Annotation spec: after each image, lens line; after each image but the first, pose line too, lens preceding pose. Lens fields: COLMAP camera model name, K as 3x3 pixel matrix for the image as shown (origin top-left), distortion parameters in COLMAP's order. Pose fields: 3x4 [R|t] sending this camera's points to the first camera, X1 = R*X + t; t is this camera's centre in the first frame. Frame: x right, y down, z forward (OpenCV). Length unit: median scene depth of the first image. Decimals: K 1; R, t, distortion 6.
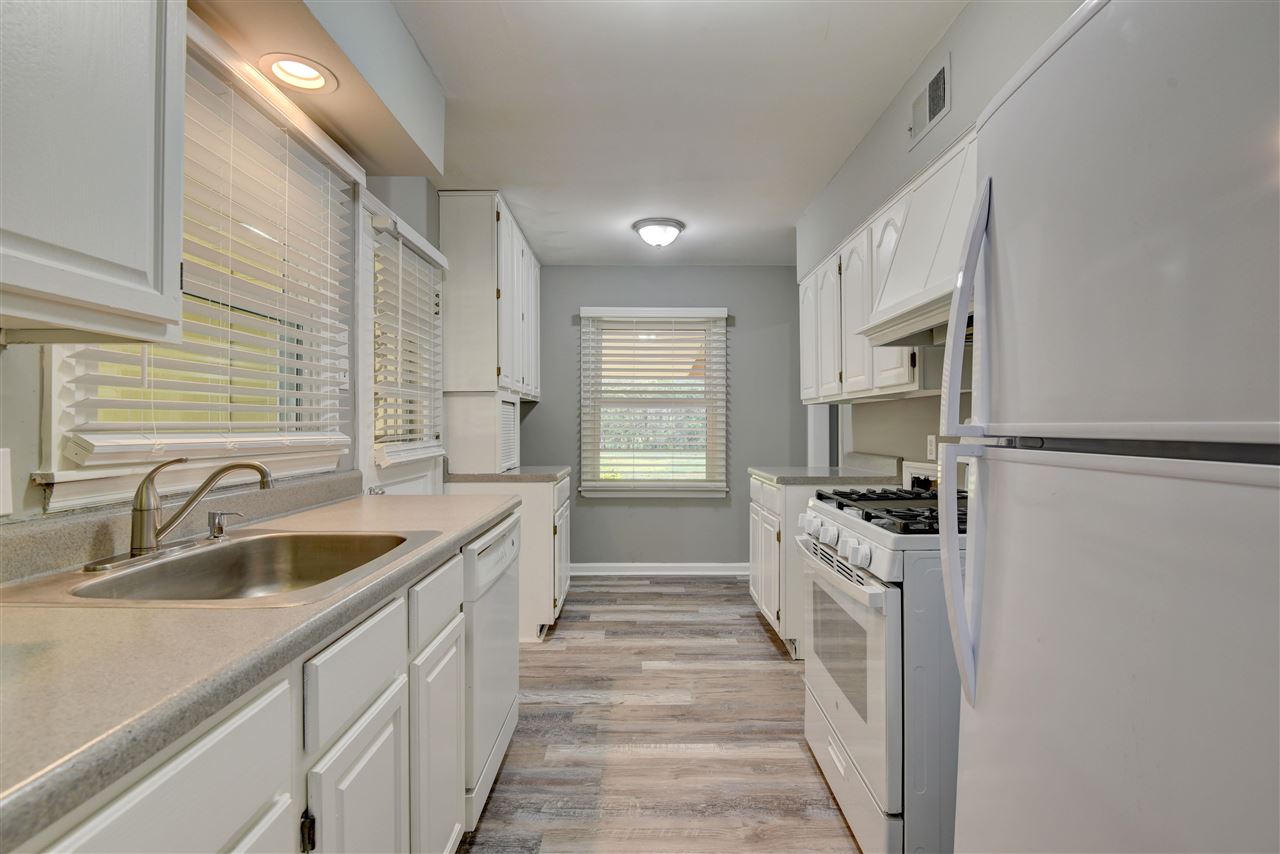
lens RADIAL K [[586.6, 0, 640.0], [0, 586.6, 427.0], [0, 0, 1]] dist [0.000156, -0.014918]
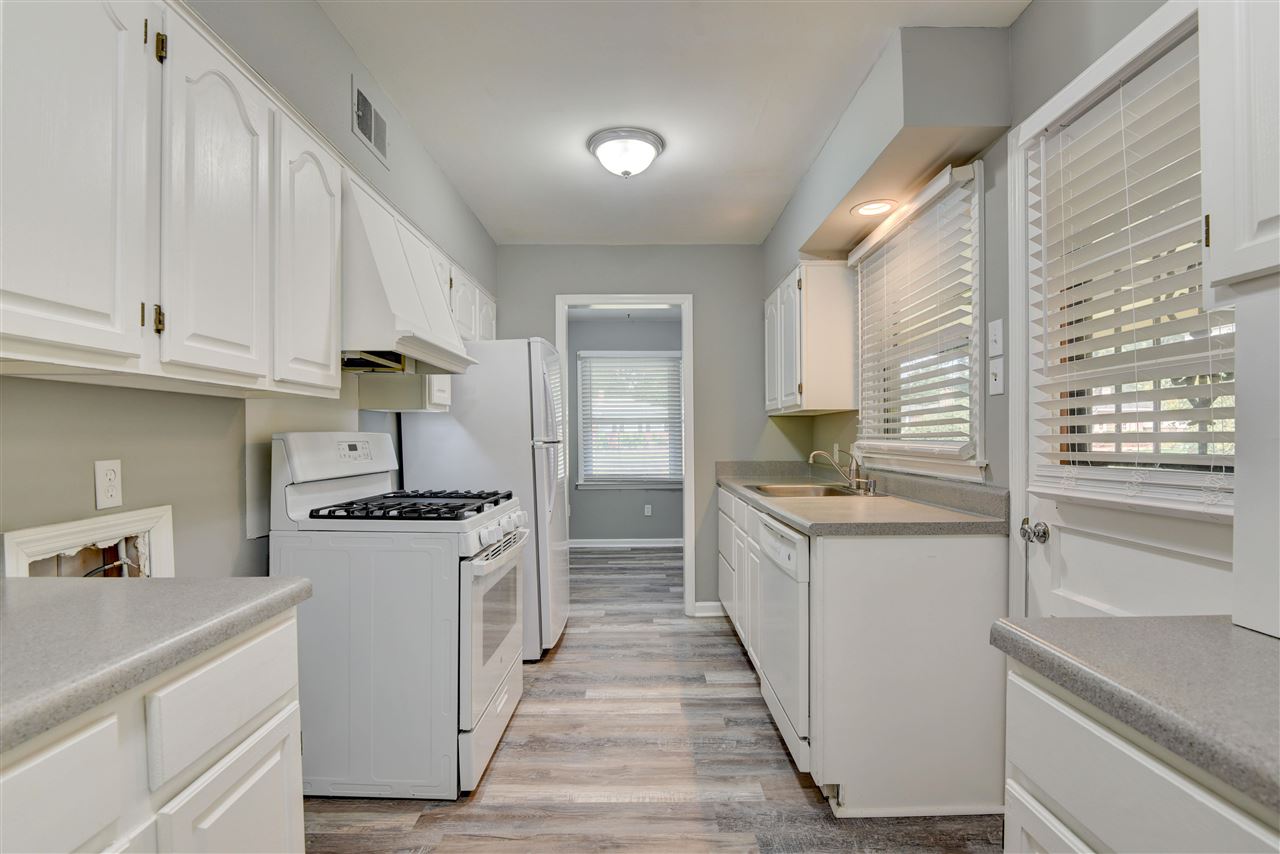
lens RADIAL K [[601.5, 0, 640.2], [0, 601.5, 444.2], [0, 0, 1]] dist [0.000065, 0.000032]
pose [[-0.999993, 0.003557, -0.000866, 0.034150], [0.003541, 0.999848, 0.017088, -0.008365], [0.000927, 0.017085, -0.999854, 2.113846]]
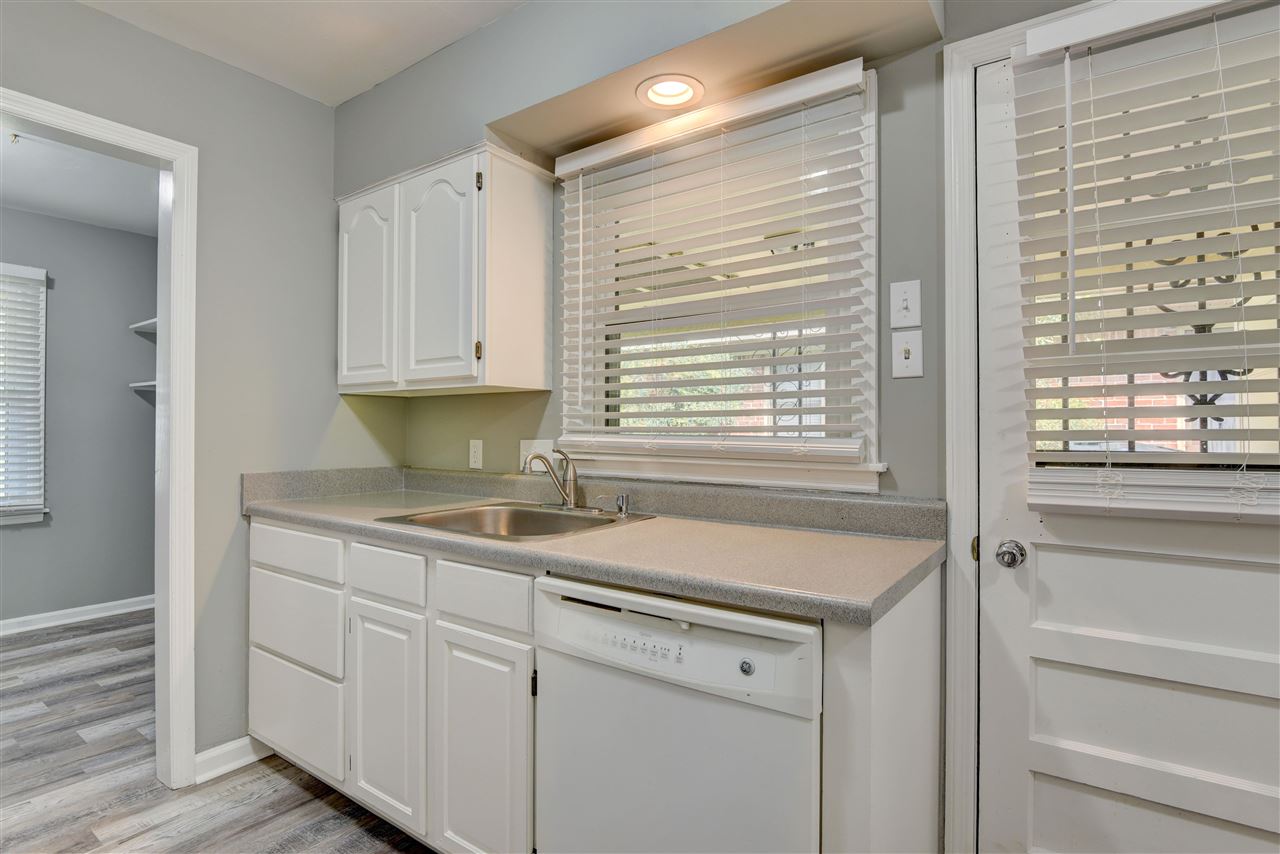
lens RADIAL K [[612.4, 0, 640.0], [0, 612.4, 427.0], [0, 0, 1]] dist [-0.015250, -0.000778]
pose [[-0.568928, -0.010206, -0.822324, 0.277029], [-0.010234, 0.999933, -0.005329, -0.000581], [0.822324, 0.005384, -0.568995, 1.270496]]
